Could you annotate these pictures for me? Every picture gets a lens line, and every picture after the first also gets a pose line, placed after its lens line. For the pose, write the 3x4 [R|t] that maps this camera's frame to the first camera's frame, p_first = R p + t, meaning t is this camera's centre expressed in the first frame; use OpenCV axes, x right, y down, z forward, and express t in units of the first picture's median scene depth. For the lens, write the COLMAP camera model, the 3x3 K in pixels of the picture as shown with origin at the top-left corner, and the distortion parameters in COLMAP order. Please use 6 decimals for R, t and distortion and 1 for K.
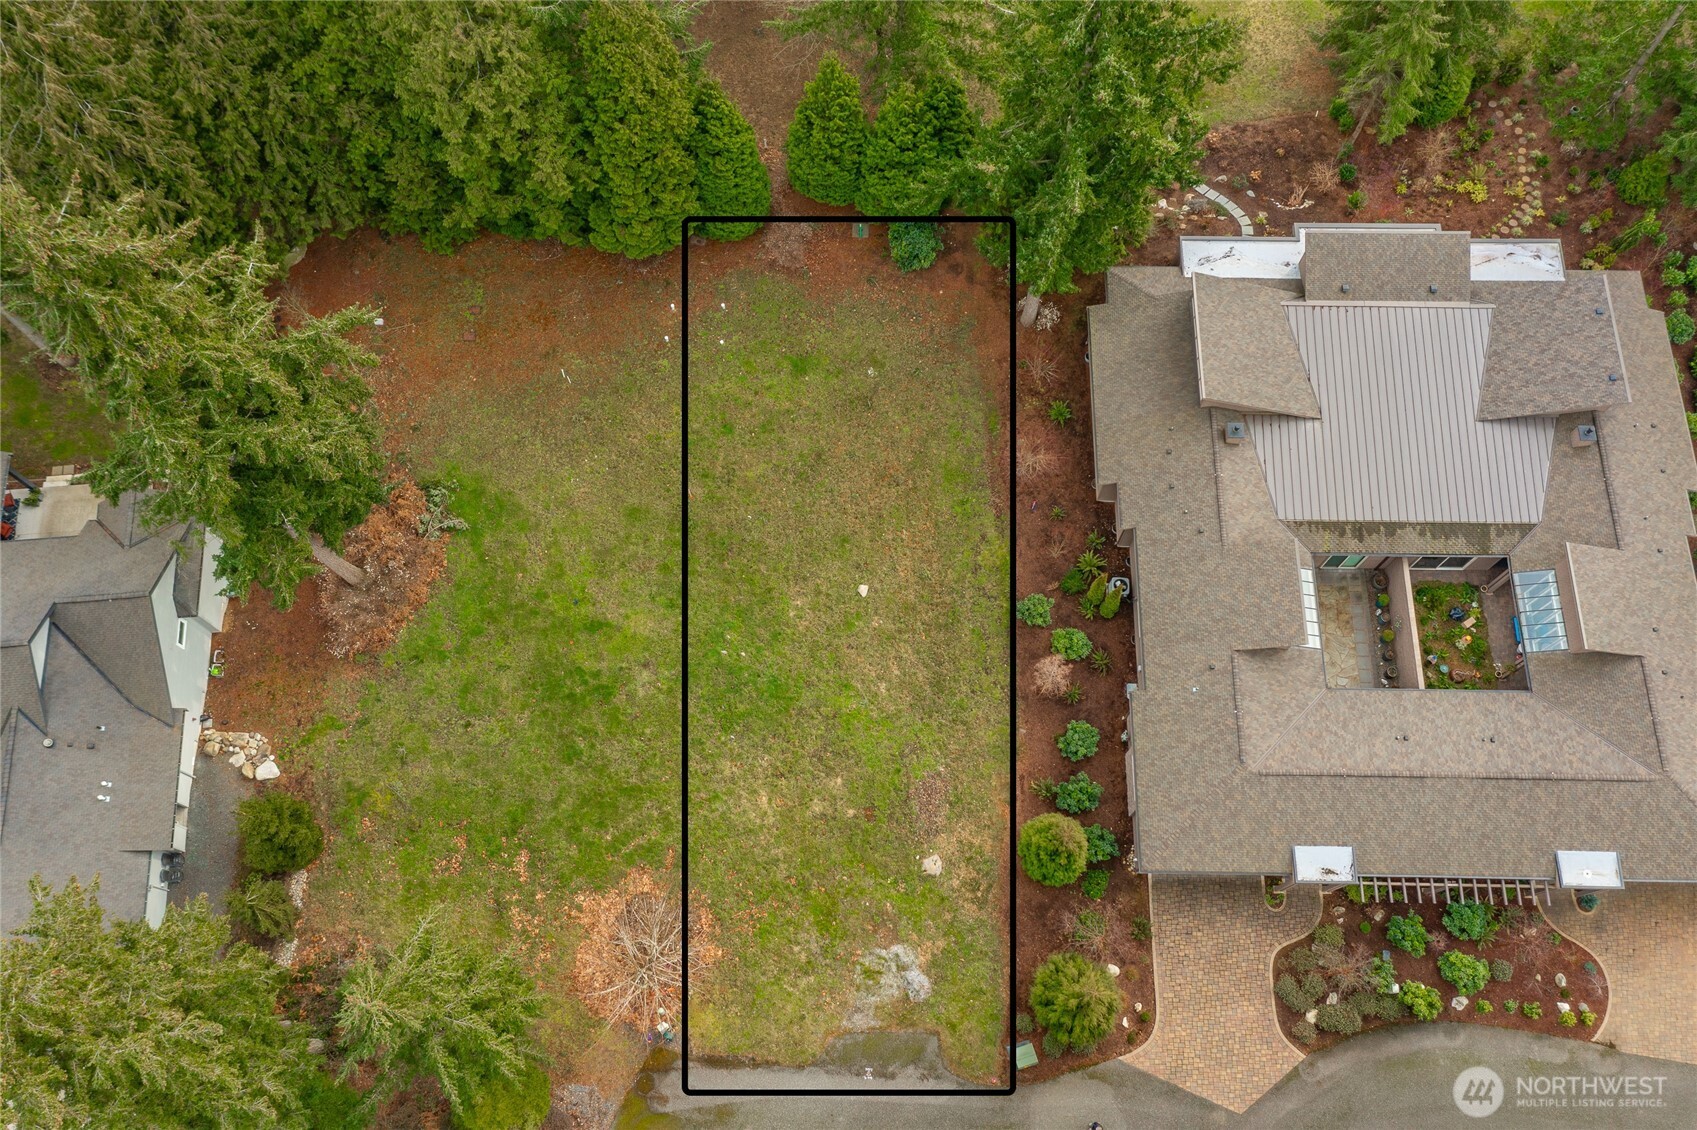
lens RADIAL K [[1394.9, 0, 848.5], [0, 1394.9, 565.0], [0, 0, 1]] dist [-0.015442, 0.067612]
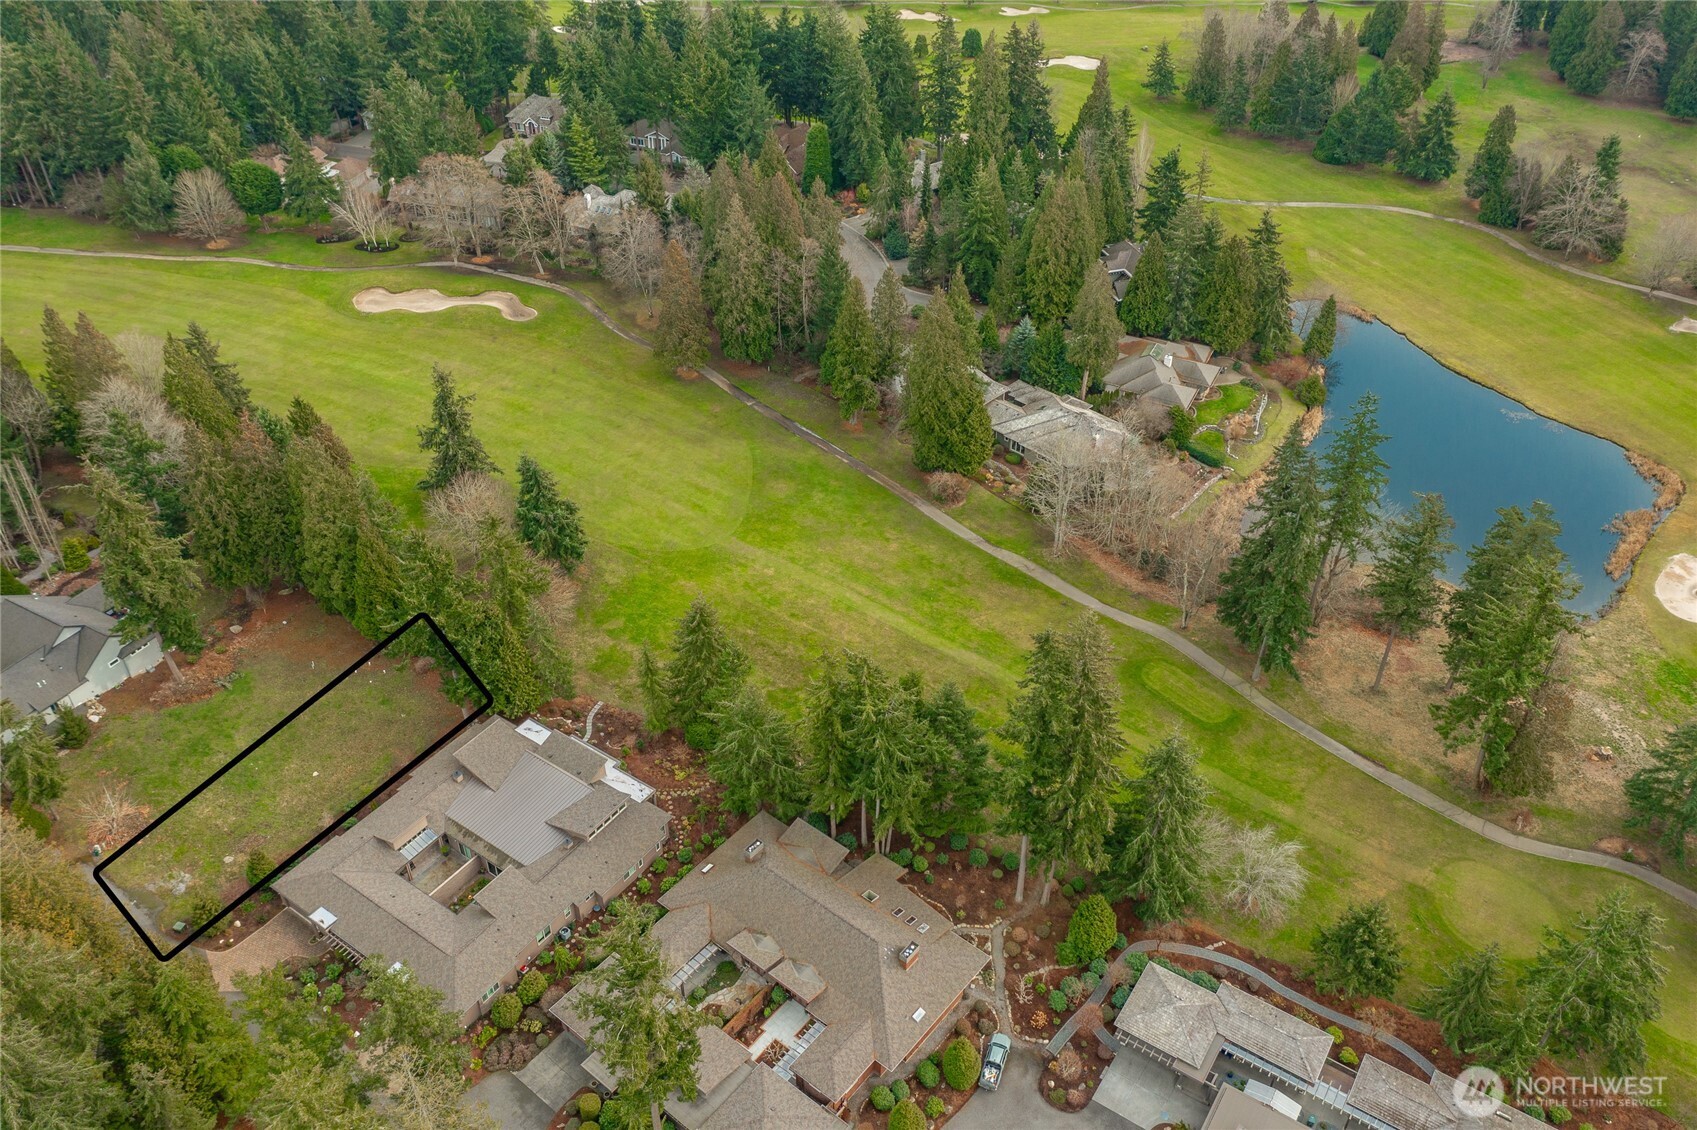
lens RADIAL K [[1340.6, 0, 848.5], [0, 1340.6, 565.0], [0, 0, 1]] dist [-0.002756, 0.037103]
pose [[0.828663, 0.348566, -0.437972, 1.640477], [-0.526292, 0.751635, -0.397570, 0.181534], [0.190615, 0.559953, 0.806299, -0.843894]]
